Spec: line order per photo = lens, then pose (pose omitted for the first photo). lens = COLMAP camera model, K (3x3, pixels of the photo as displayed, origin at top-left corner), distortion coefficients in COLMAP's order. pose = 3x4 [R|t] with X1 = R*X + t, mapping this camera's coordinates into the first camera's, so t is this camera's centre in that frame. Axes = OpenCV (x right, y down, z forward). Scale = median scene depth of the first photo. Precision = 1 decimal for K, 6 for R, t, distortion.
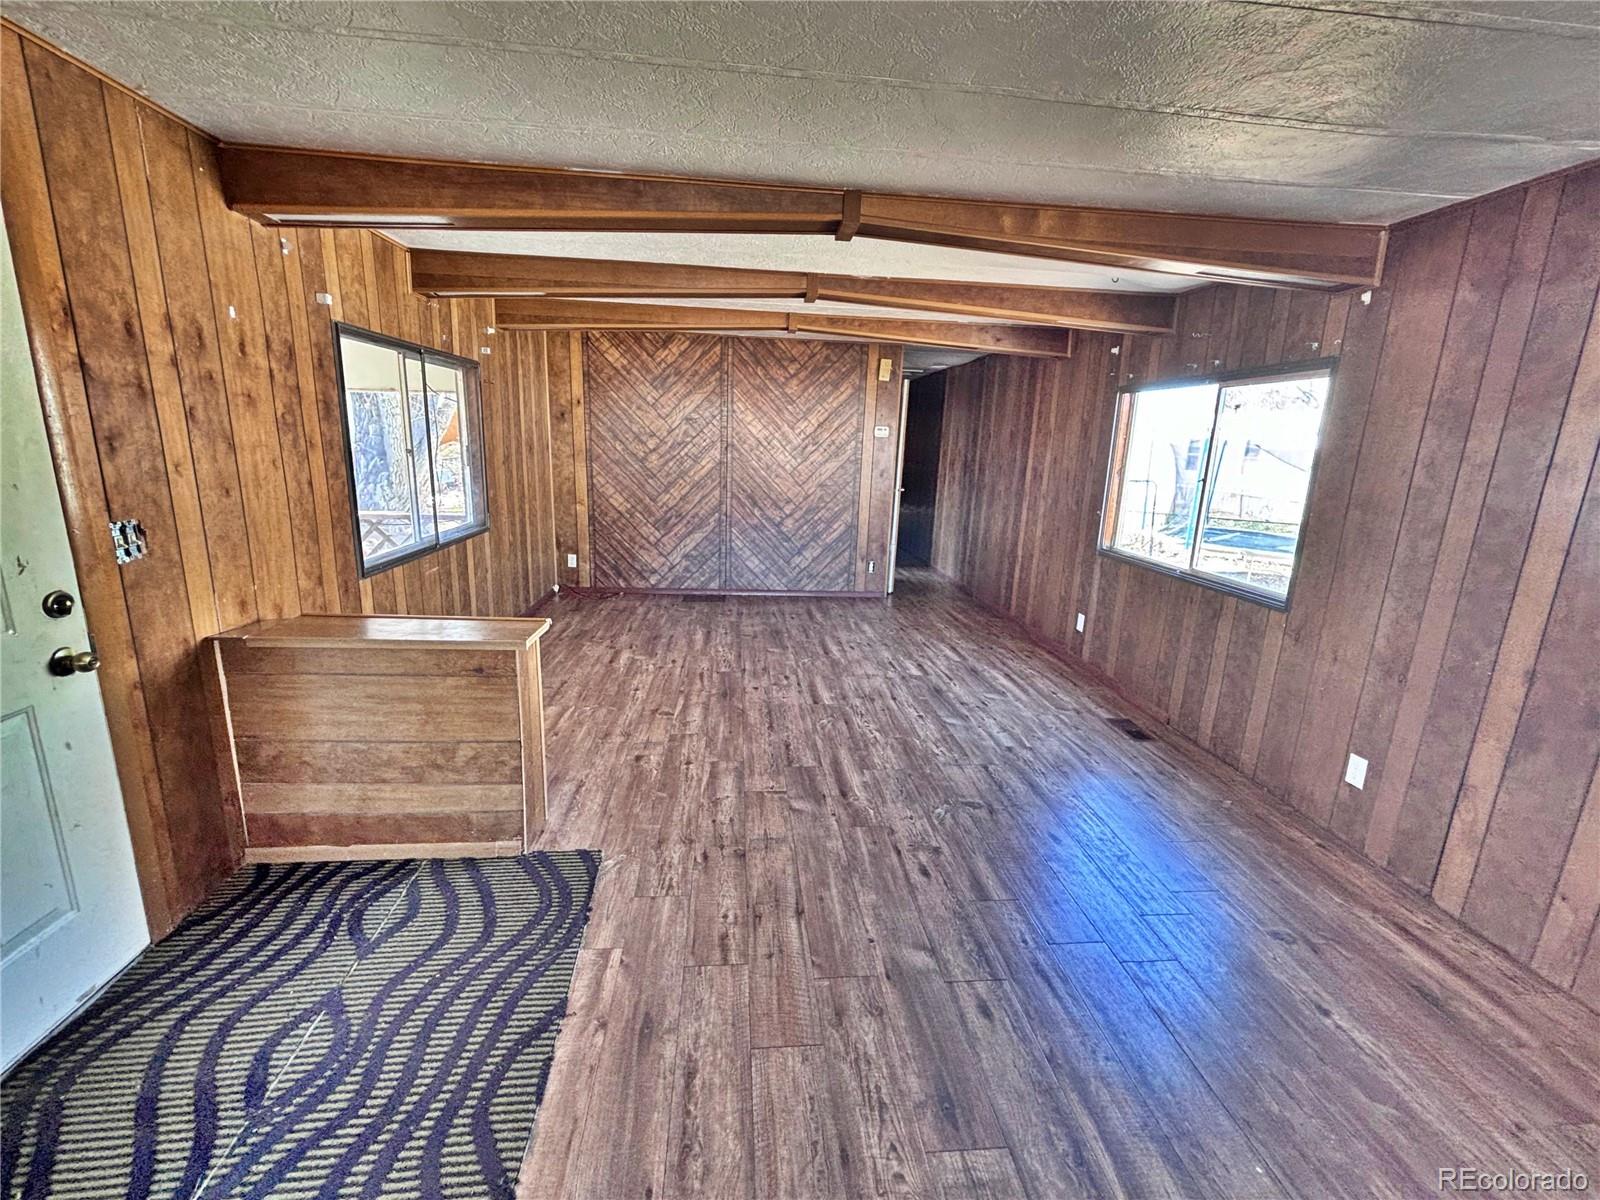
lens RADIAL K [[691.4, 0, 806.3], [0, 691.4, 600.3], [0, 0, 1]] dist [0.000260, -0.001592]
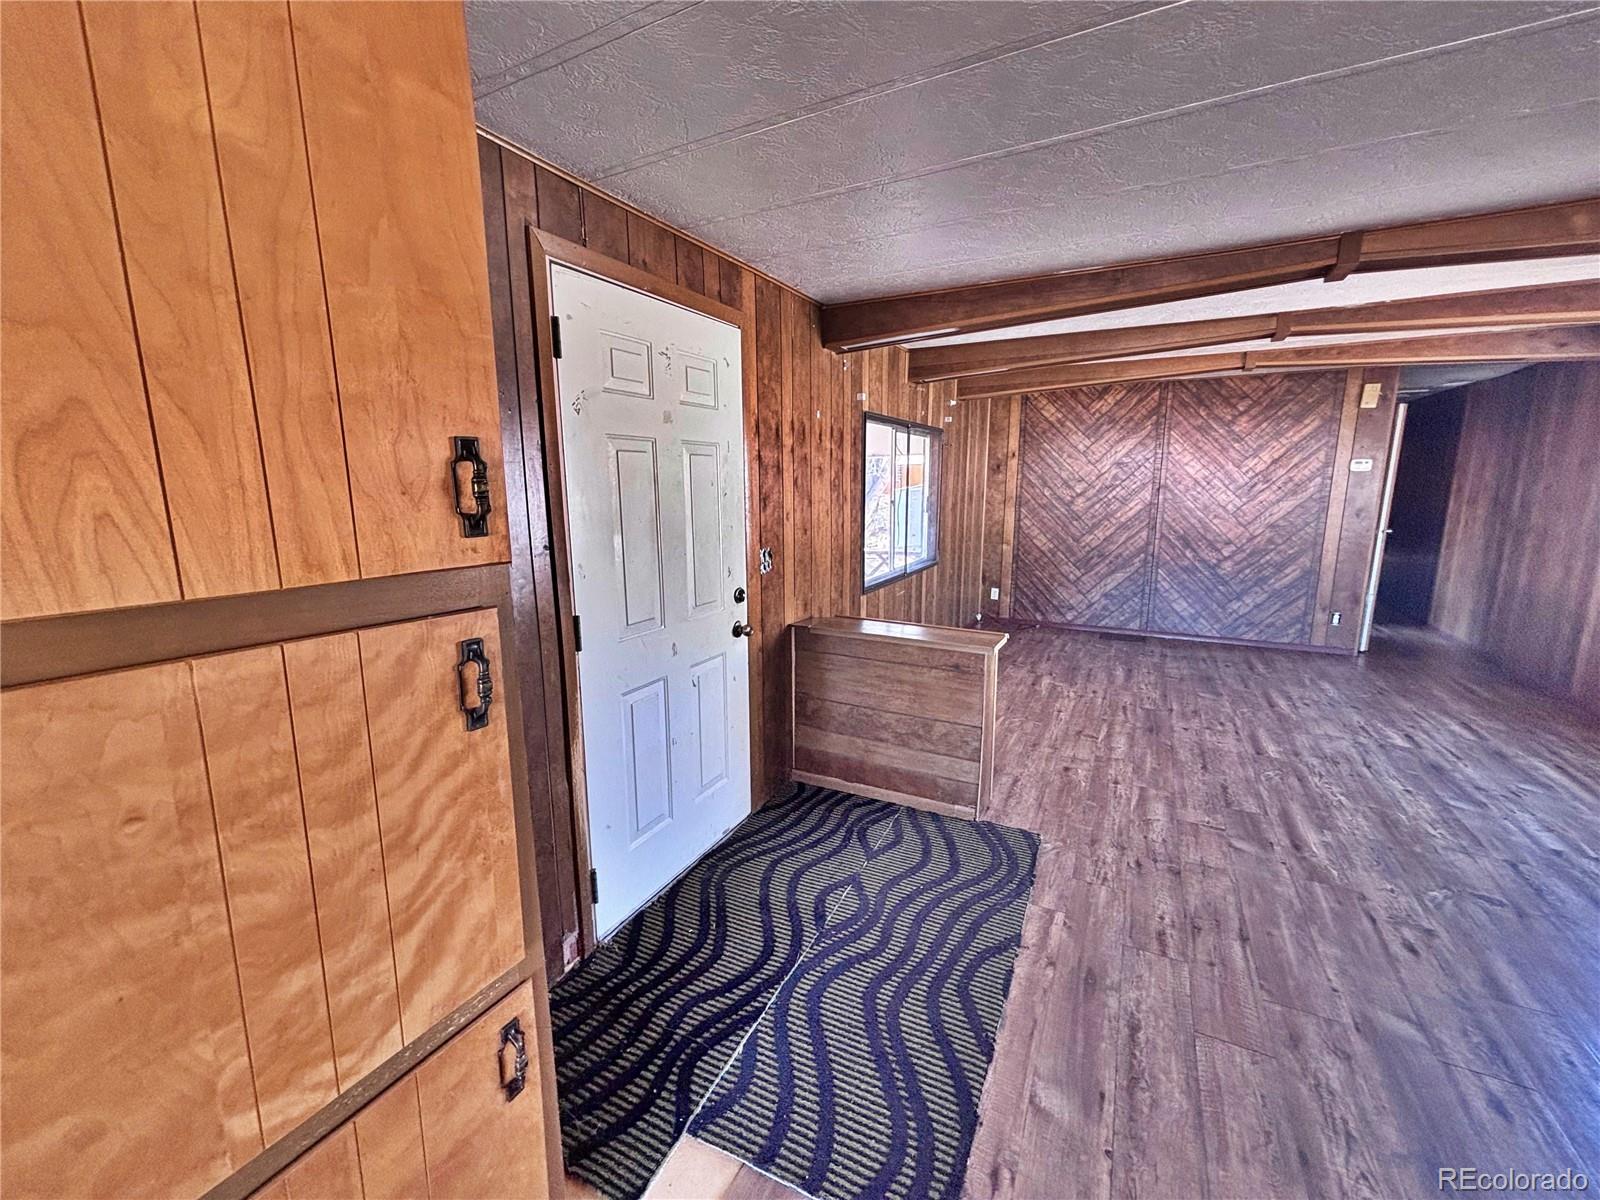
lens RADIAL K [[661.2, 0, 793.2], [0, 661.2, 593.8], [0, 0, 1]] dist [0.001353, 0.000818]
pose [[0.832343, 0.053069, -0.551715, -0.039408], [-0.089193, 0.995257, -0.038827, 0.030835], [0.547037, 0.081526, 0.833129, -0.167555]]
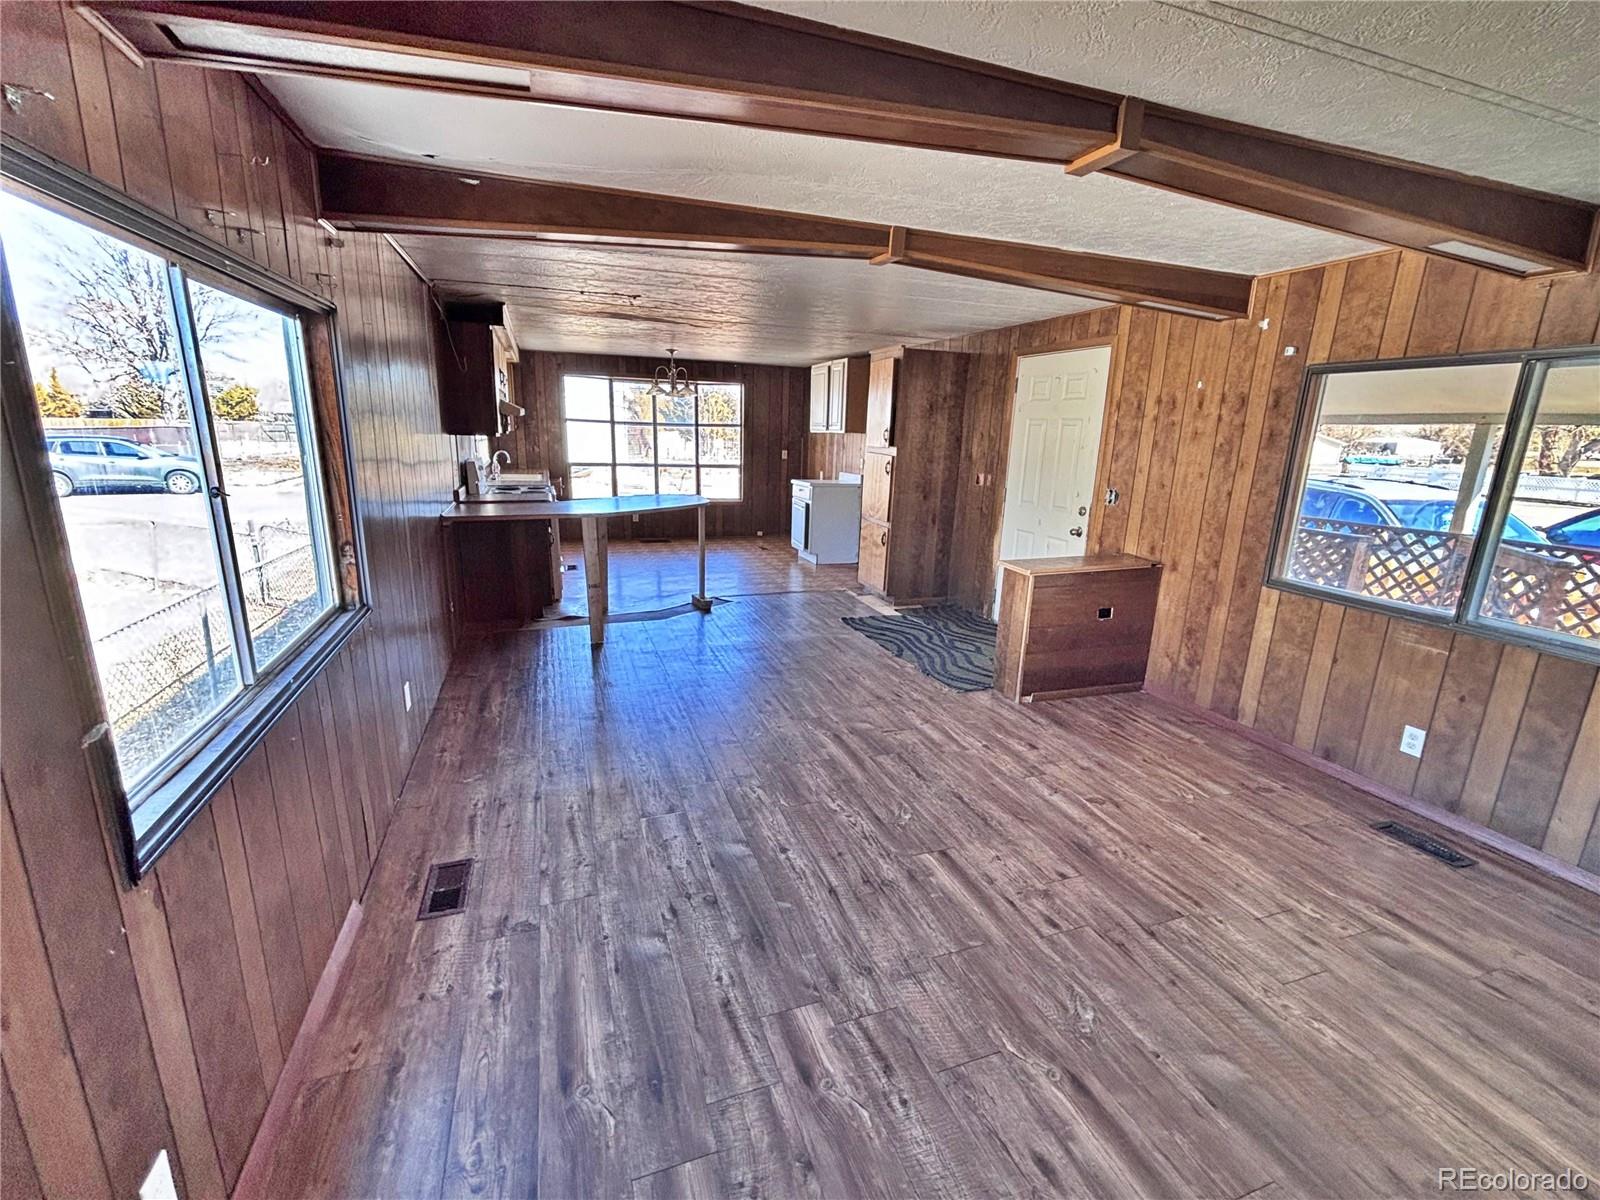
lens RADIAL K [[691.4, 0, 799.6], [0, 691.4, 595.8], [0, 0, 1]] dist [0.000260, -0.001592]
pose [[-0.969842, -0.002836, -0.243719, 0.410609], [-0.112222, 0.892834, 0.436180, -0.451812], [0.216363, 0.450377, -0.866226, 1.925765]]
